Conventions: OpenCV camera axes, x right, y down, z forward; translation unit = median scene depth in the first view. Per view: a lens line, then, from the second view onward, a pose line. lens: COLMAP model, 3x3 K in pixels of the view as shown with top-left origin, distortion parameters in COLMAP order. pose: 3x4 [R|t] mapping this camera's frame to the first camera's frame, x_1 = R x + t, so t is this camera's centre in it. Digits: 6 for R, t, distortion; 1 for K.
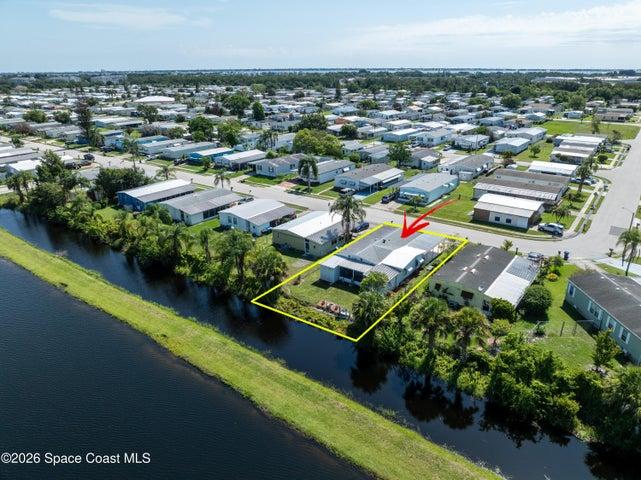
lens RADIAL K [[453.1, 0, 322.5], [0, 453.1, 242.2], [0, 0, 1]] dist [-0.038864, 0.009694]
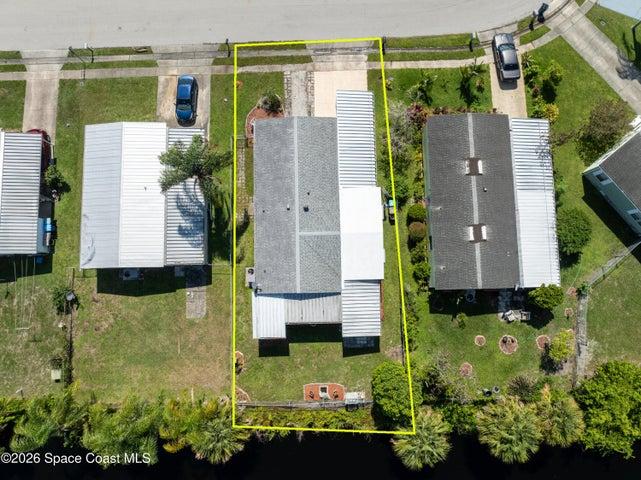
lens RADIAL K [[453.1, 0, 317.3], [0, 453.1, 238.4], [0, 0, 1]] dist [-0.038864, 0.009694]
pose [[0.793136, -0.606349, 0.057238, 0.071086], [0.227545, 0.382187, 0.895632, -0.356347], [-0.564941, -0.697333, 0.441098, 0.555133]]
